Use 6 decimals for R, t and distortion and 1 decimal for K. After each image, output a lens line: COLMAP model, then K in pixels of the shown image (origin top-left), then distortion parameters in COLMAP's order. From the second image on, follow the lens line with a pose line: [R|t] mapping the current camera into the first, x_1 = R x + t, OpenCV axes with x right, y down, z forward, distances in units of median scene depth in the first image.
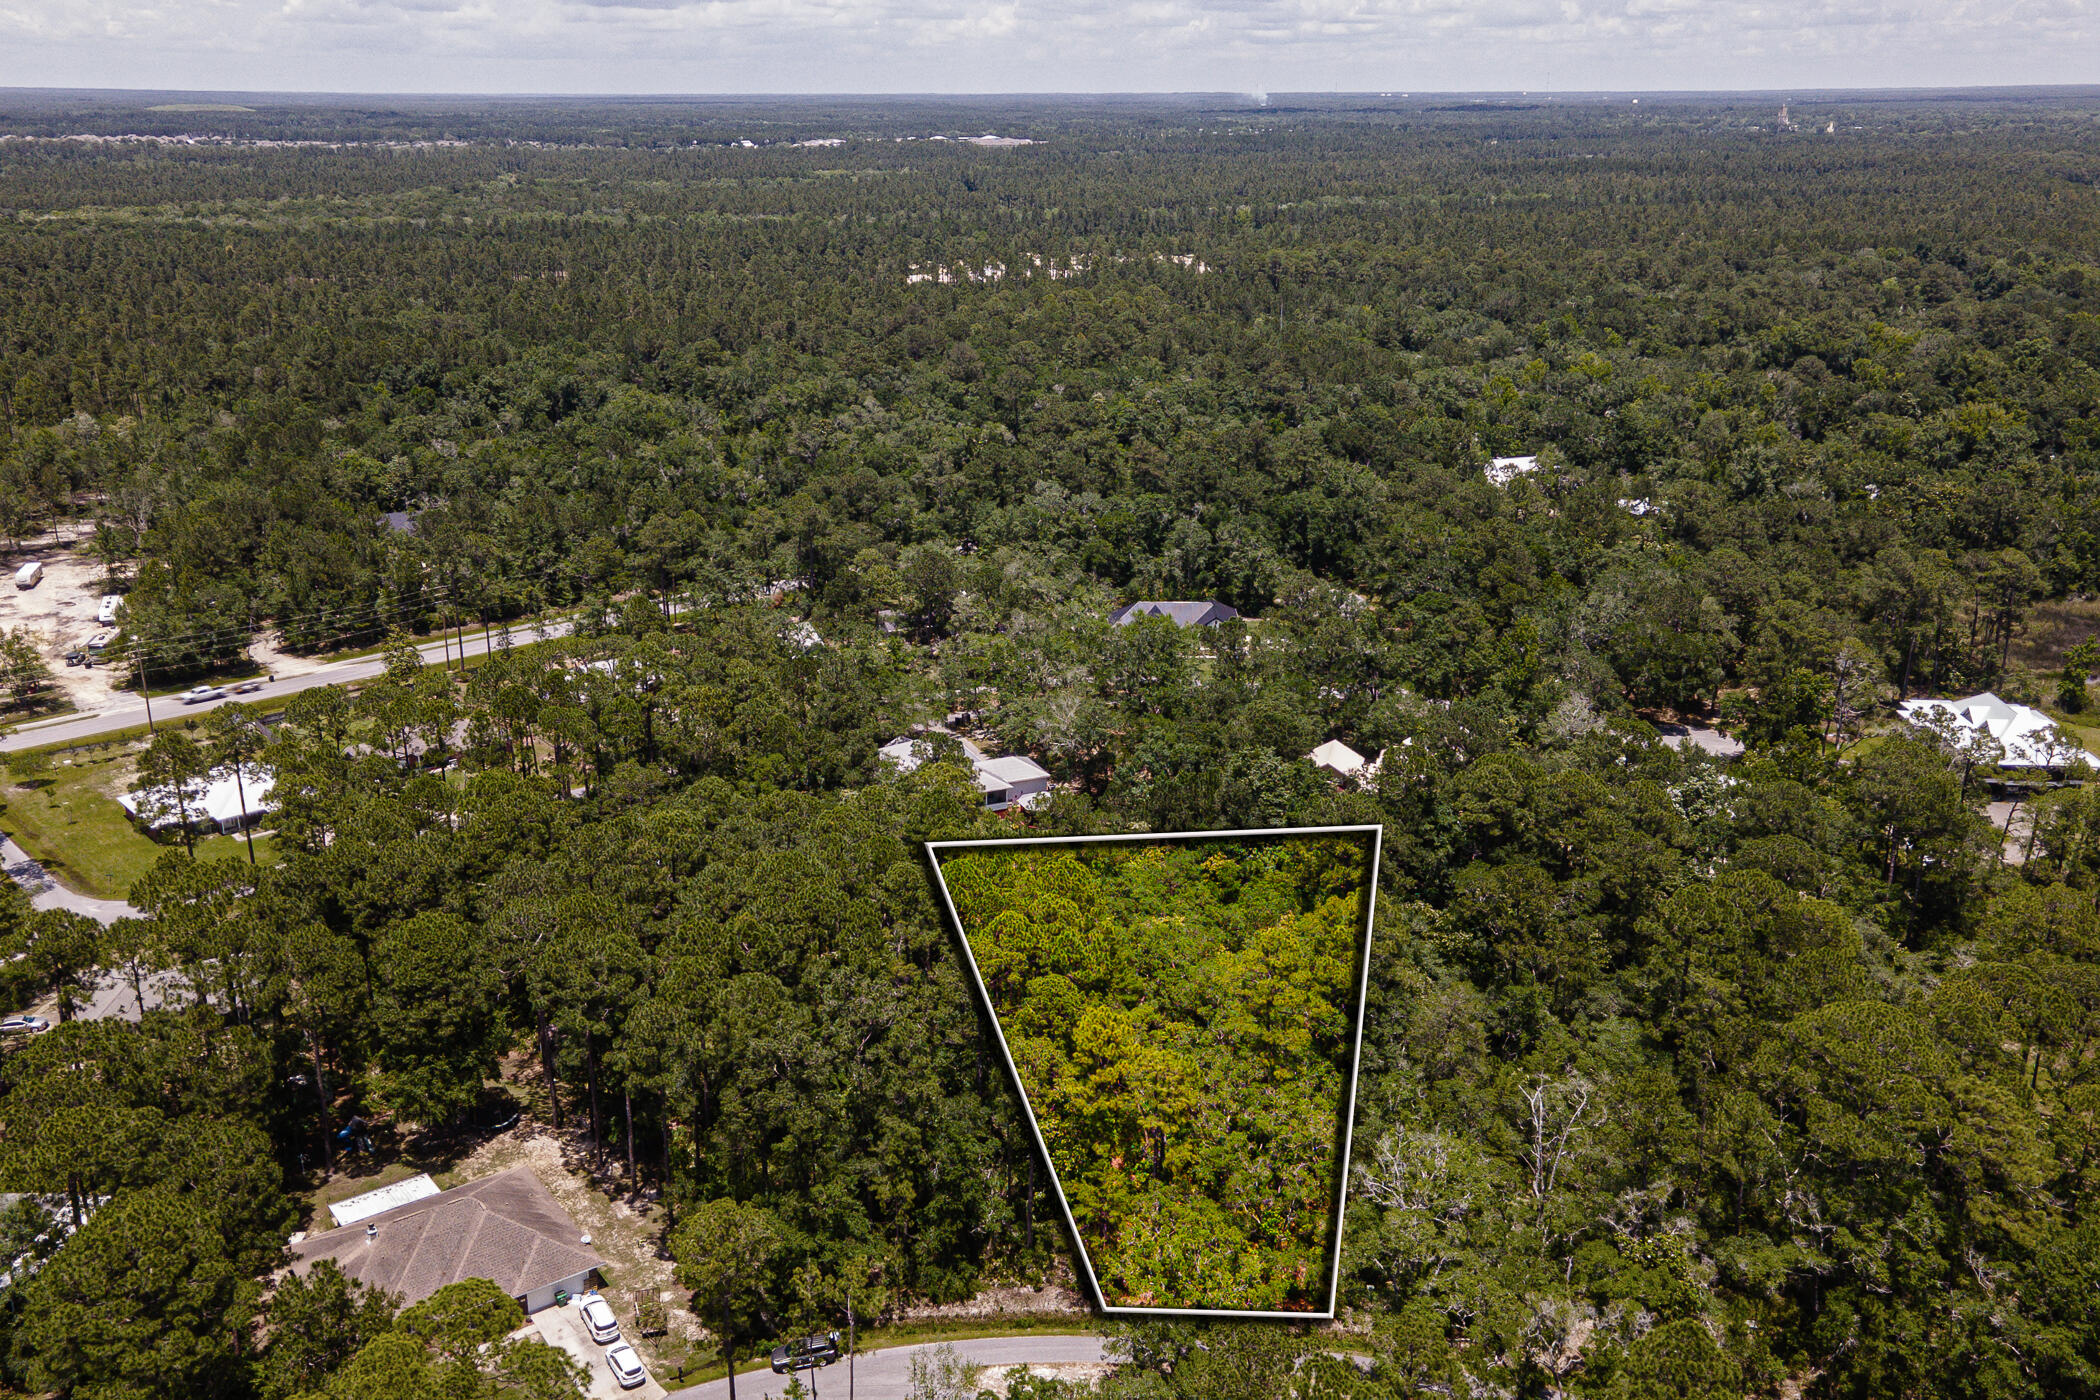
lens RADIAL K [[1451.5, 0, 1050.0], [0, 1451.5, 700.0], [0, 0, 1]] dist [0.024302, 0.003481]
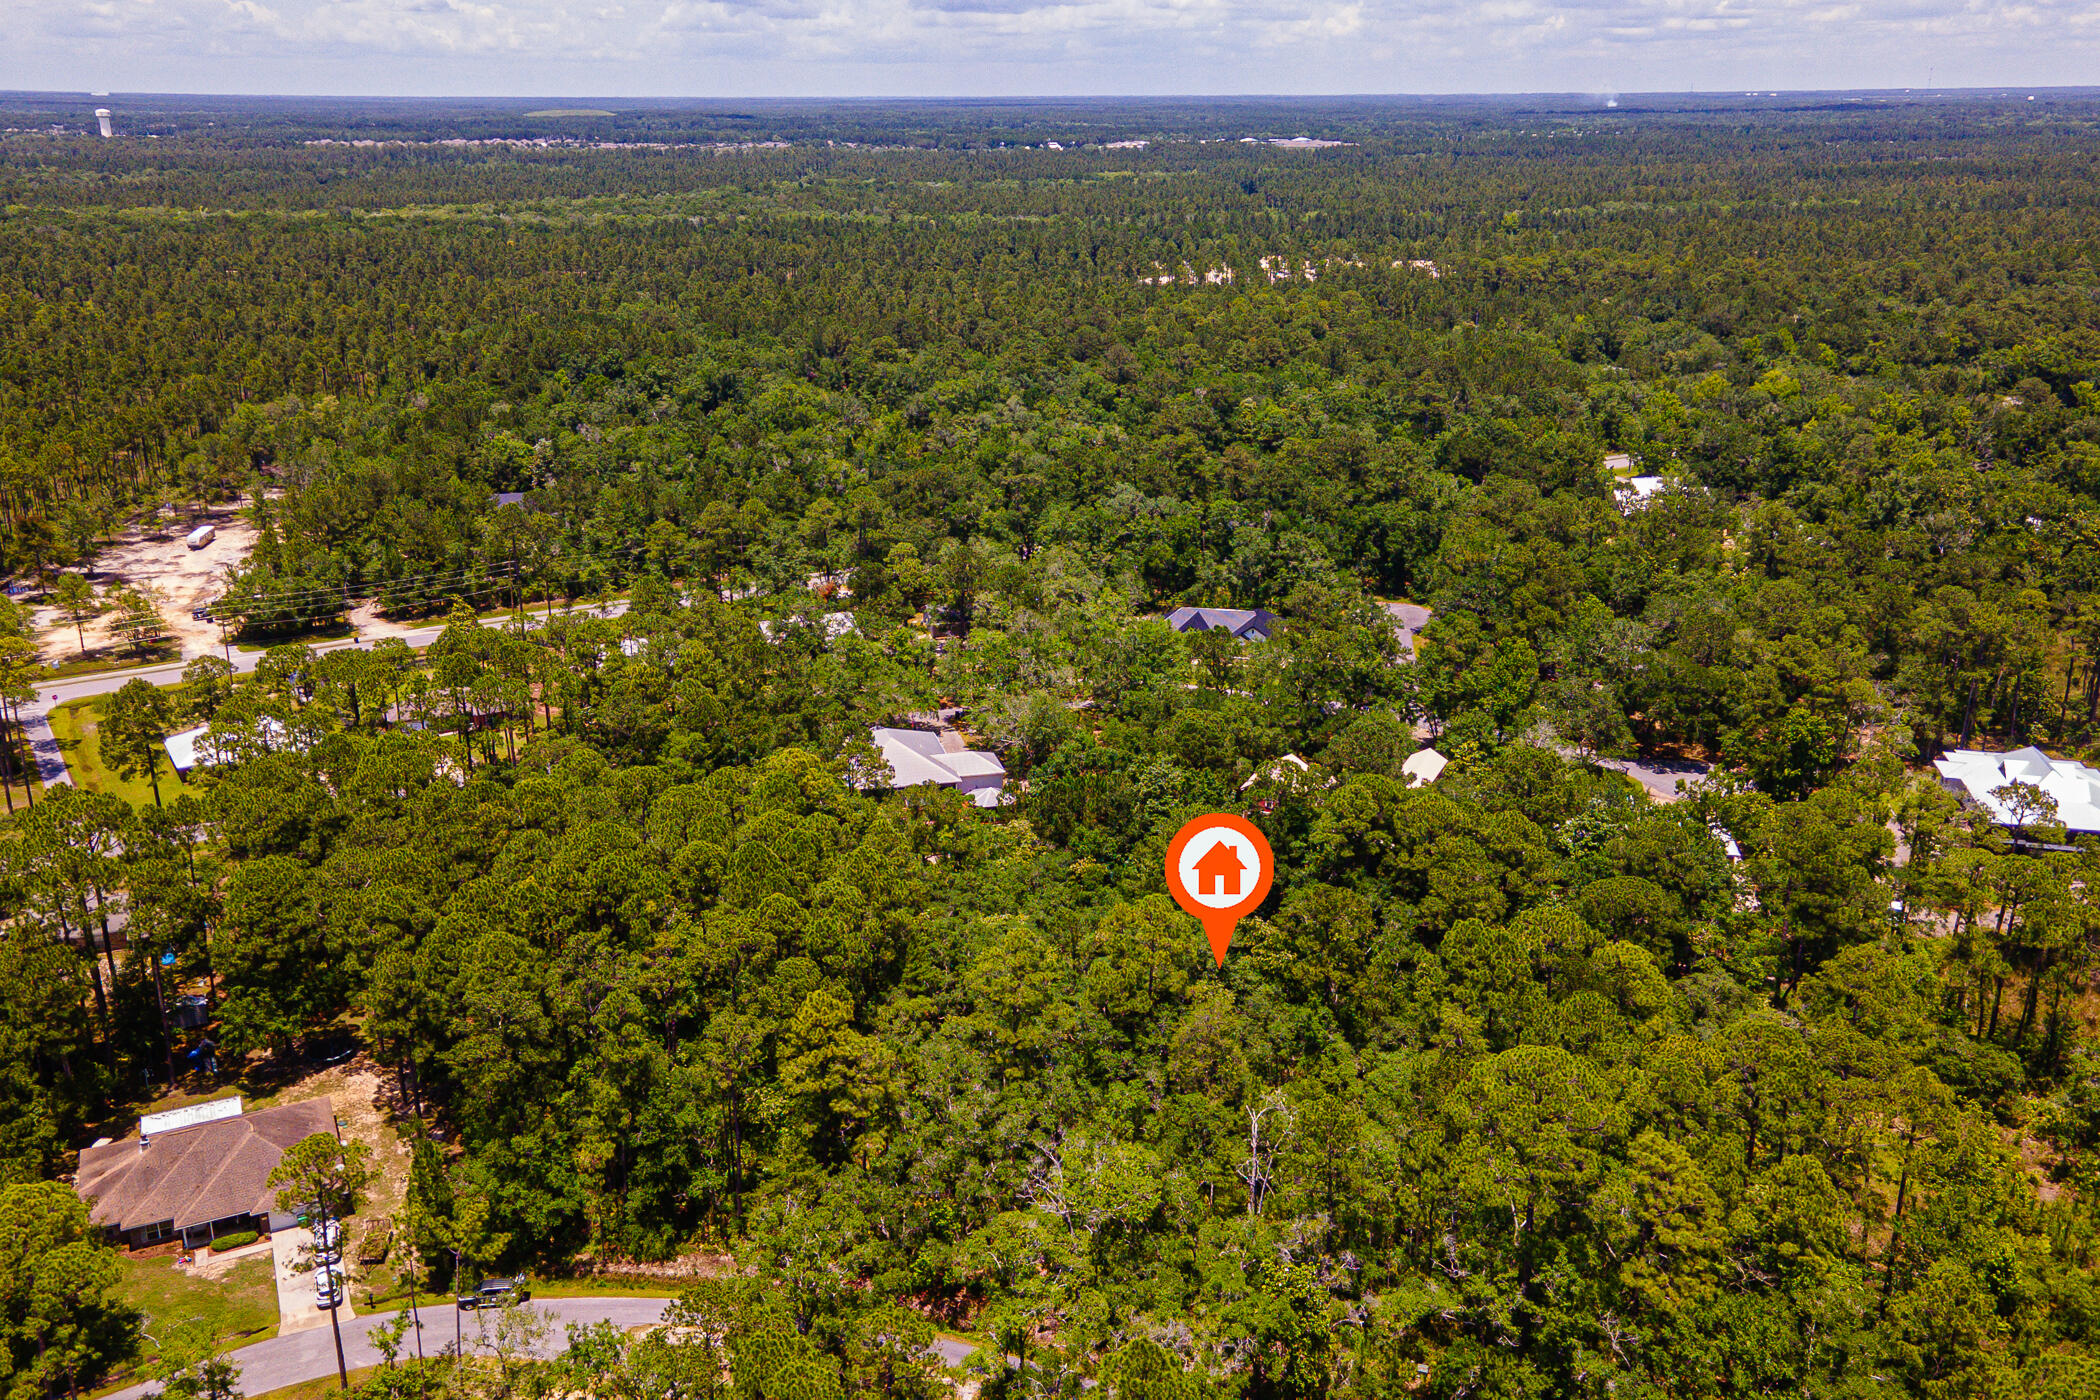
lens RADIAL K [[1453.5, 0, 1050.0], [0, 1453.5, 700.0], [0, 0, 1]] dist [0.010868, 0.028539]
pose [[0.989396, 0.055505, -0.134222, 0.110310], [-0.055698, 0.998445, 0.002324, -0.001507], [0.134142, 0.005177, 0.990949, 0.002176]]
